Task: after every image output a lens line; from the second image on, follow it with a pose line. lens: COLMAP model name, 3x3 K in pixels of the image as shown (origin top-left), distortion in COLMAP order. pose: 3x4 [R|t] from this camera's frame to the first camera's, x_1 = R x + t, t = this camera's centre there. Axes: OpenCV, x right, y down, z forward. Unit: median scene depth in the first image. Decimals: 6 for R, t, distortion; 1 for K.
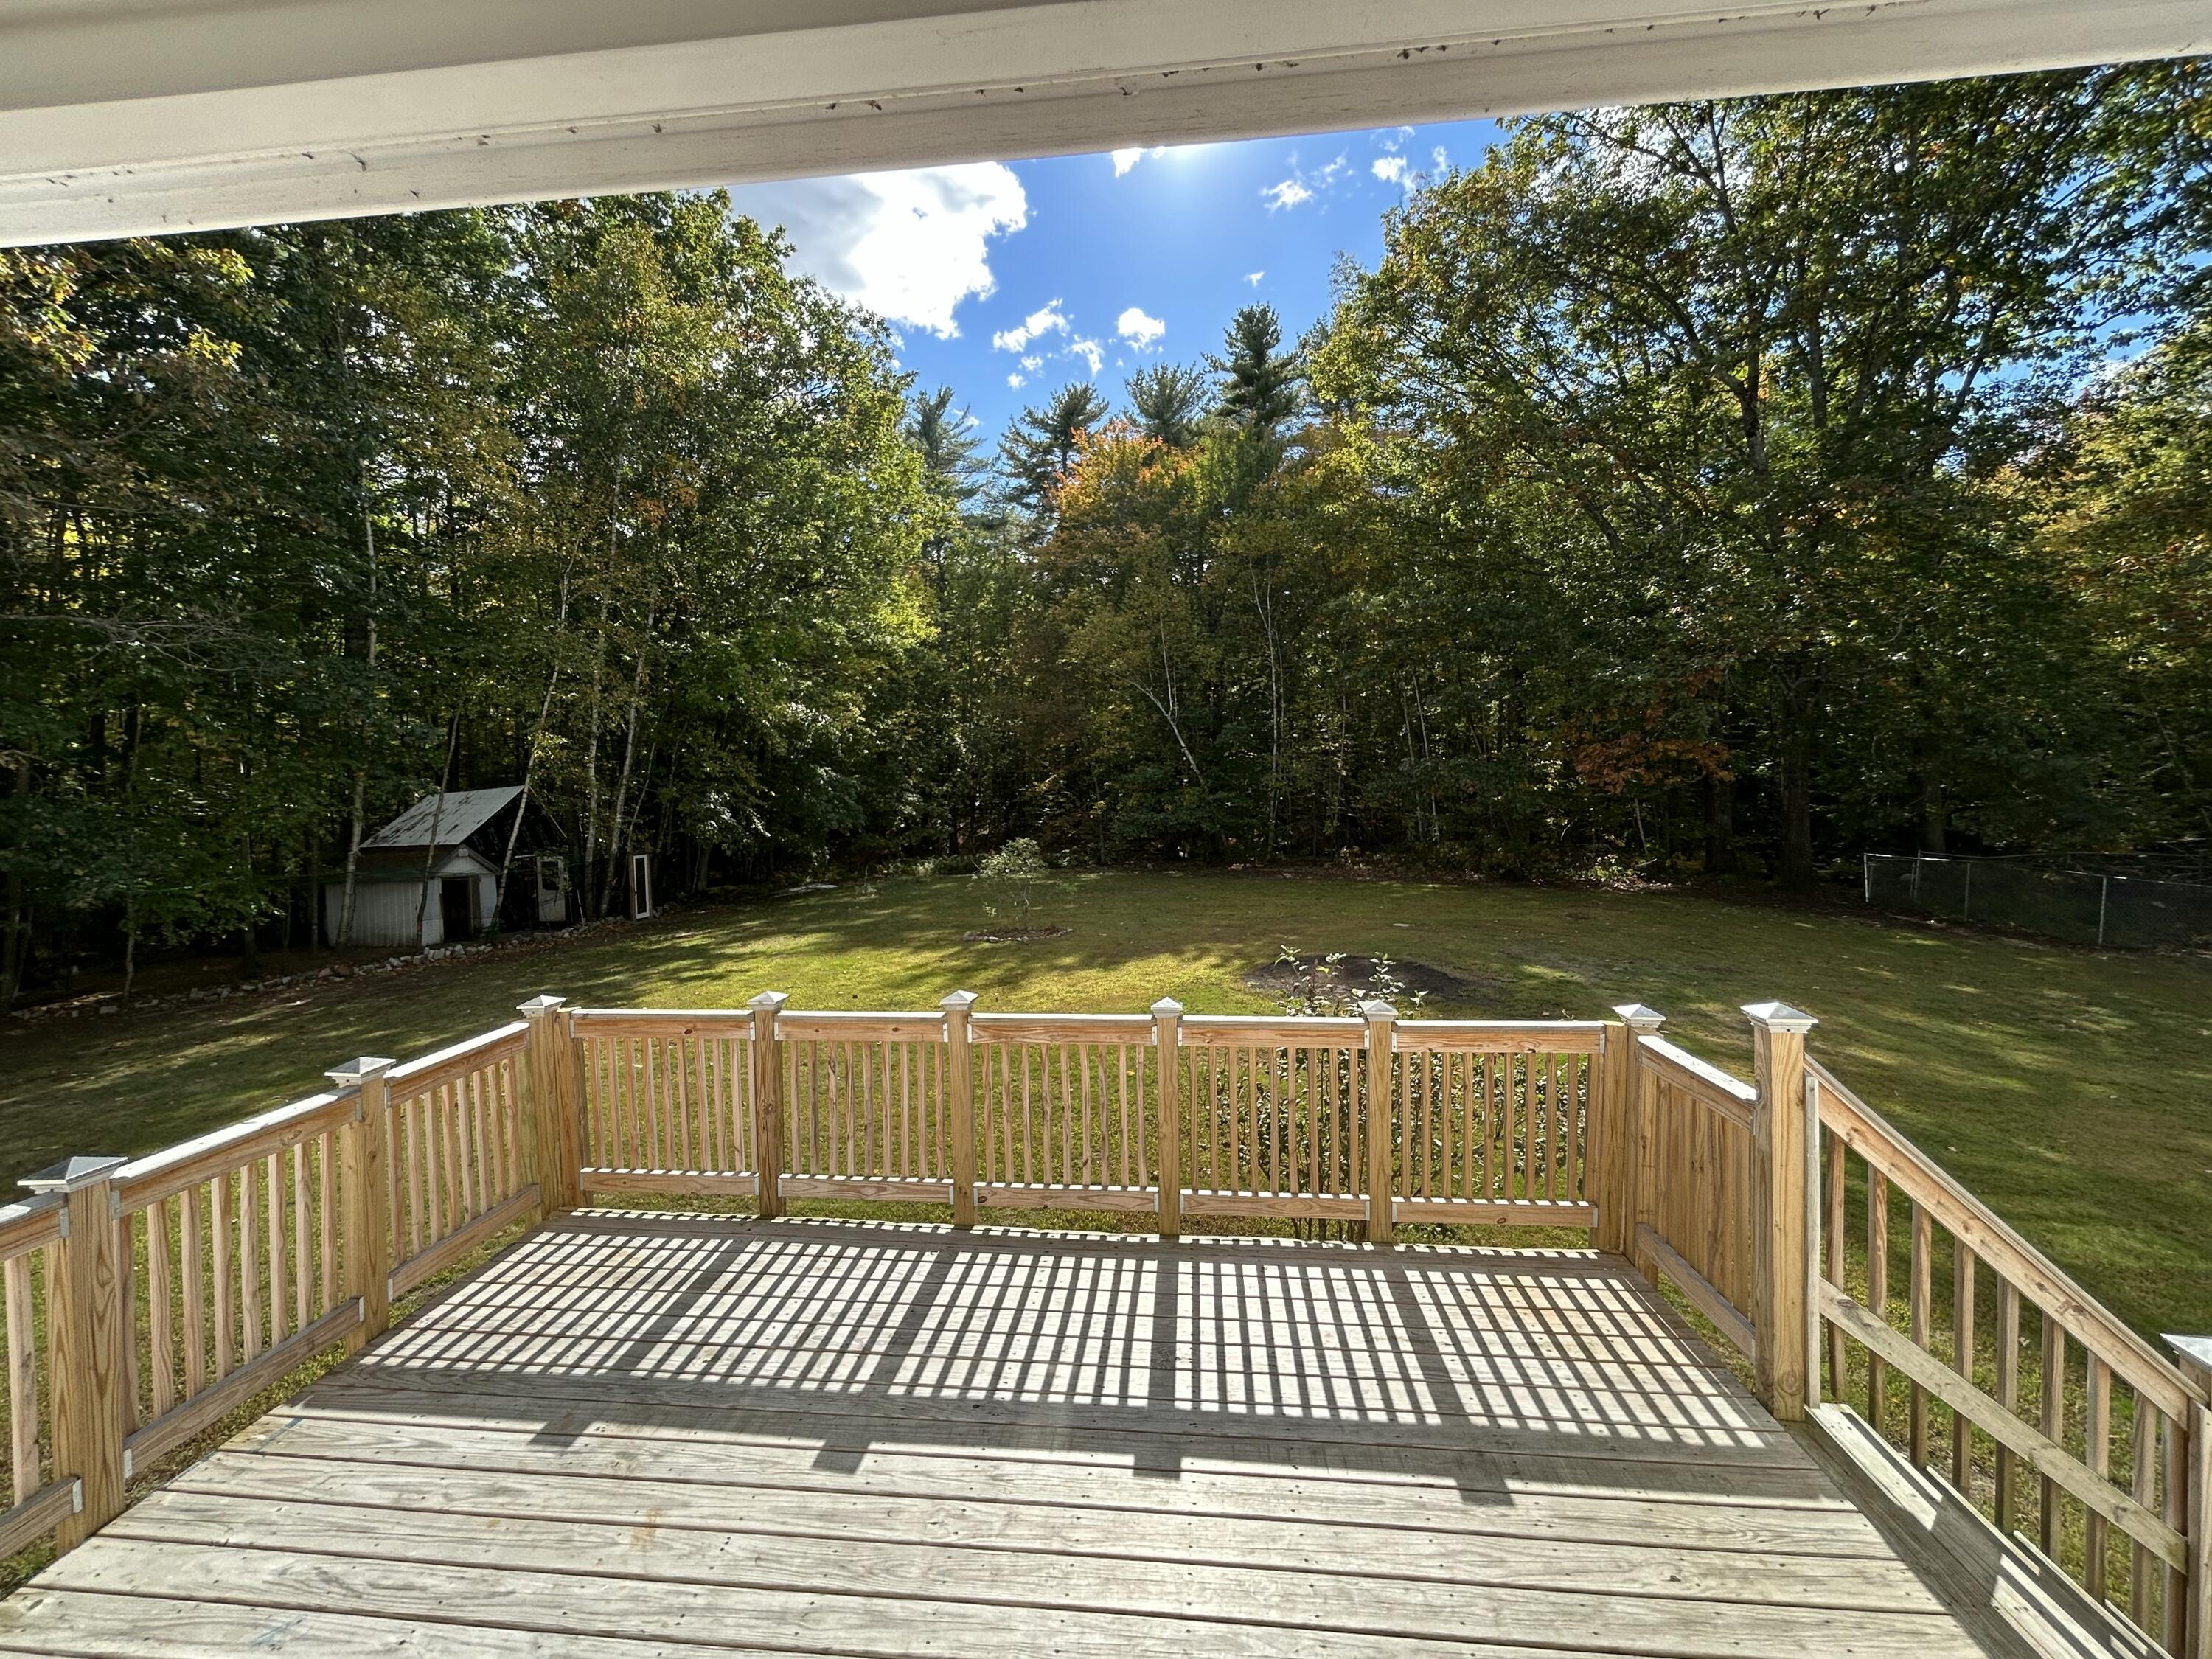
lens RADIAL K [[899.3, 0, 1106.0], [0, 899.3, 829.5], [0, 0, 1]] dist [0.006776, -0.000342]
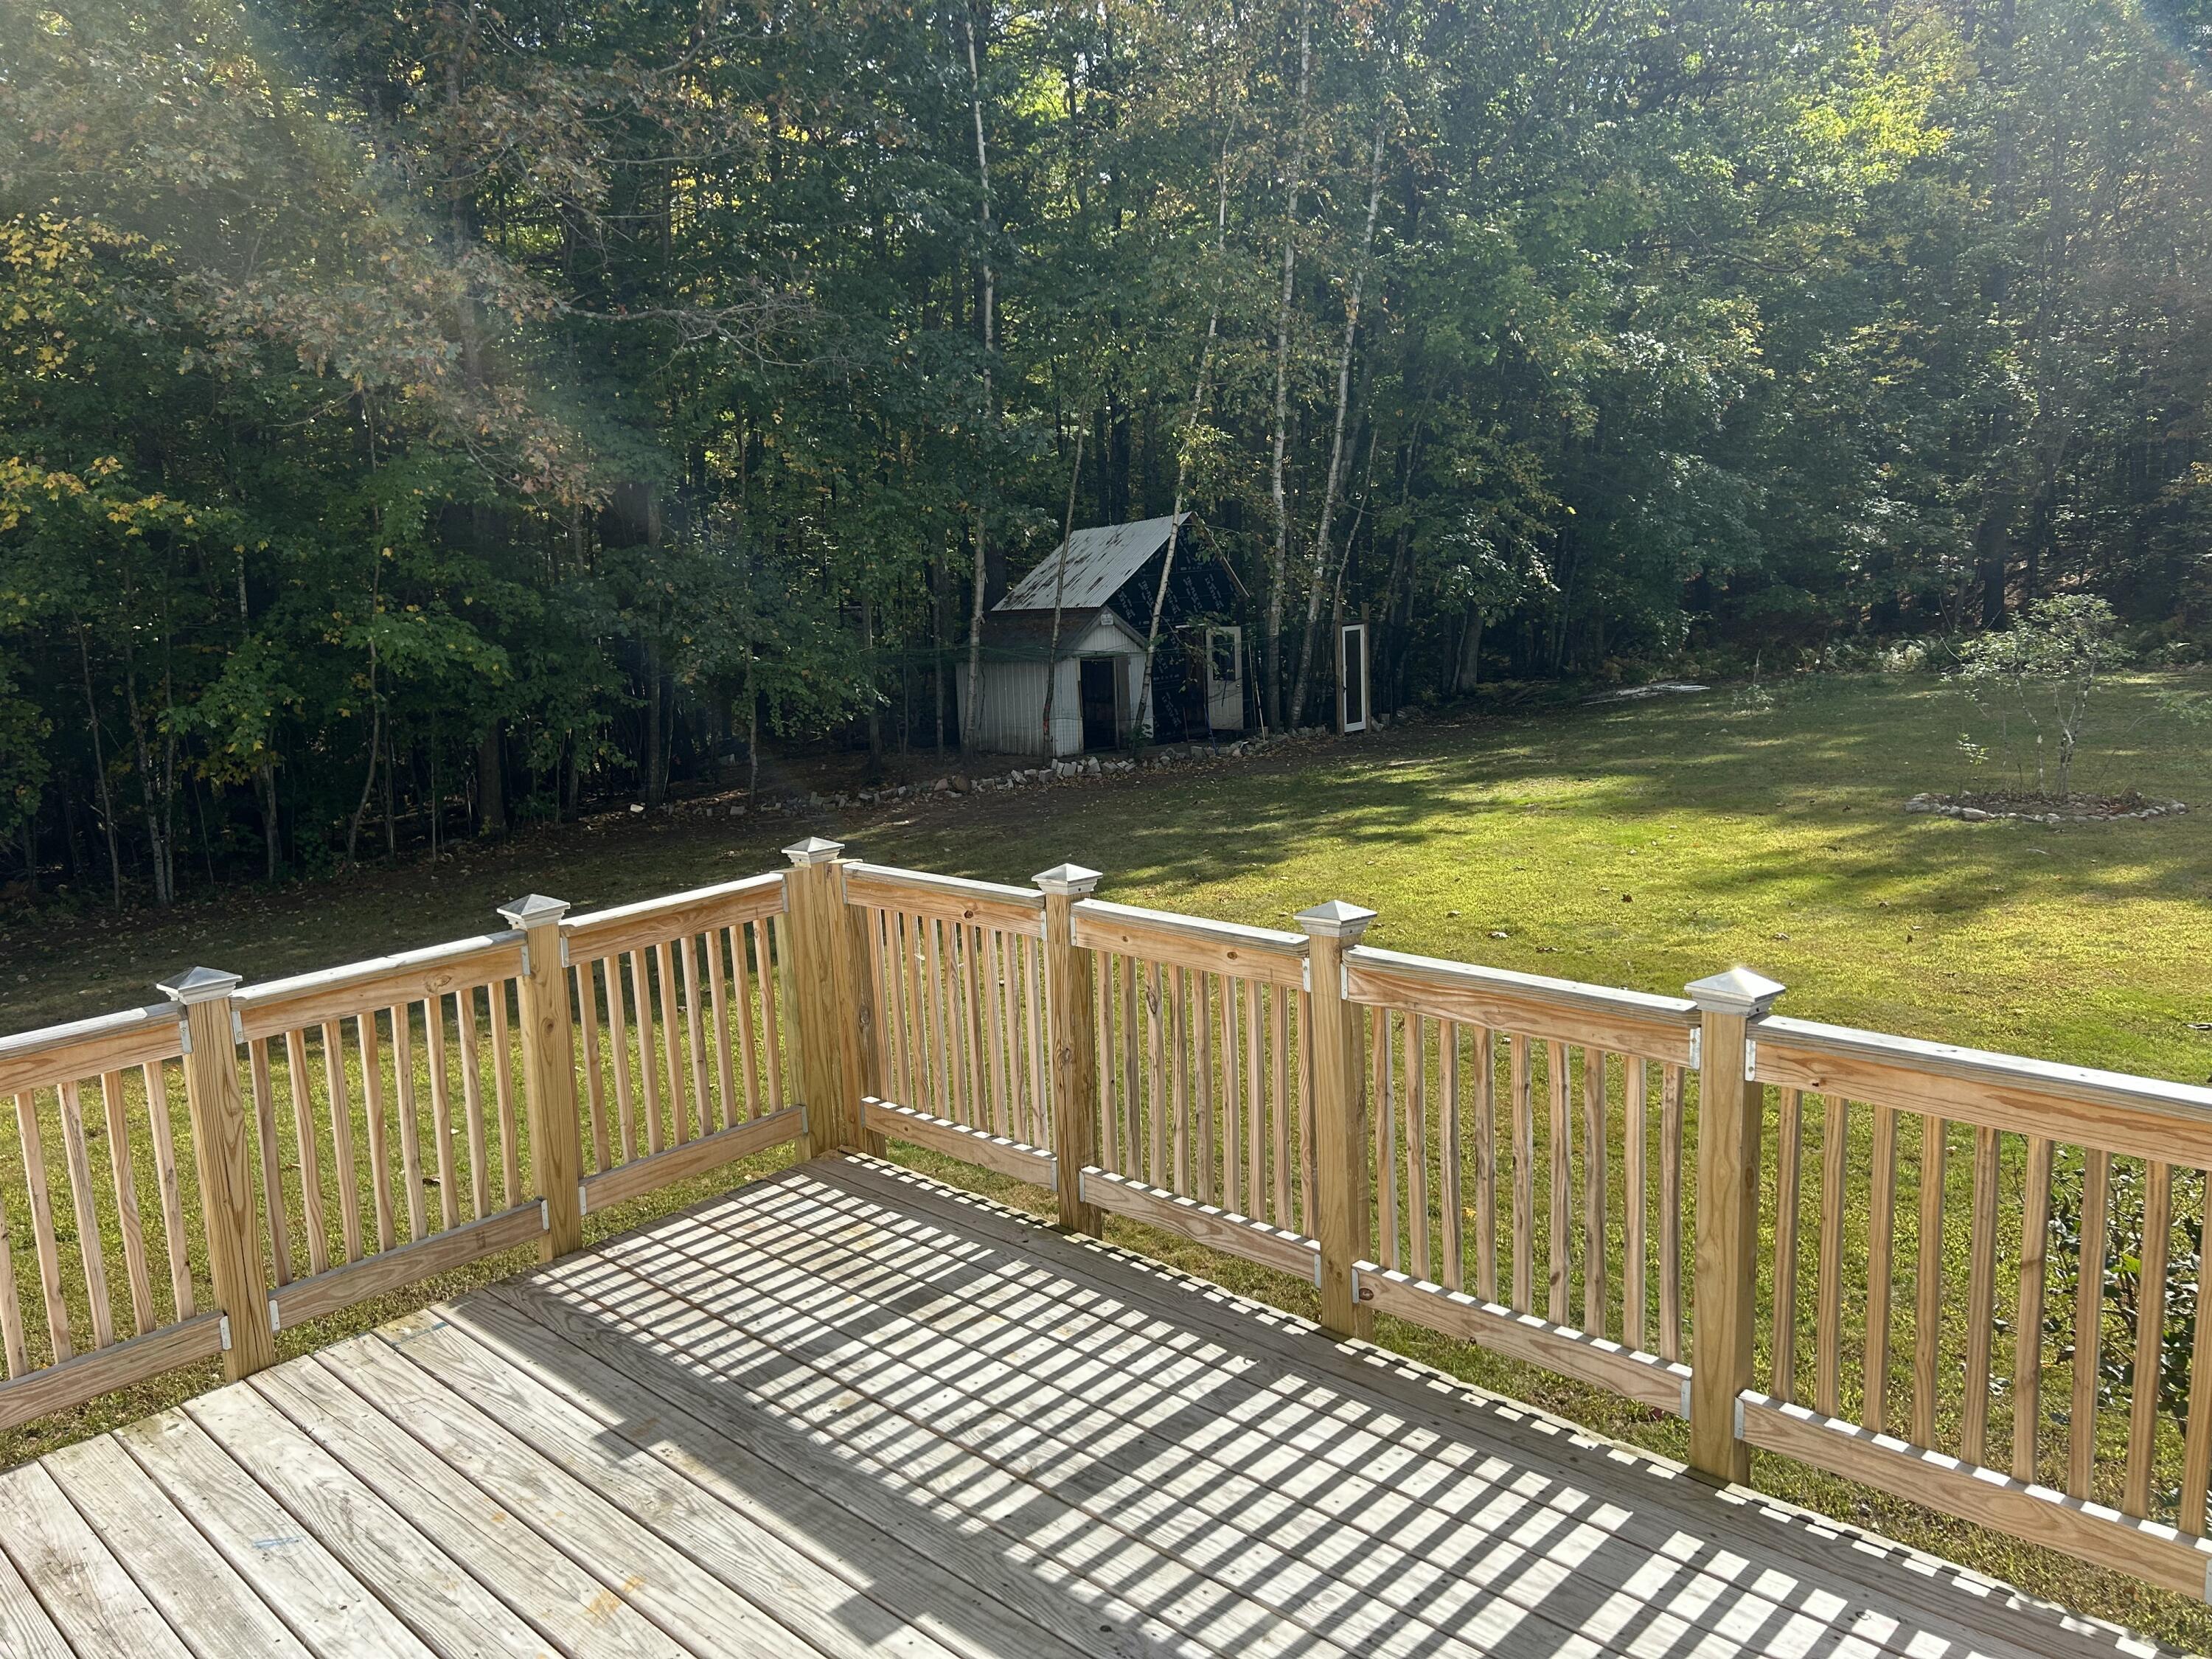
lens RADIAL K [[1672.0, 0, 1106.0], [0, 1672.0, 829.5], [0, 0, 1]] dist [0.085574, -0.112158]
pose [[0.781708, 0.085772, -0.617718, 0.349328], [0.006404, 0.989341, 0.145478, -0.002851], [0.623611, -0.117677, 0.772827, 0.185418]]
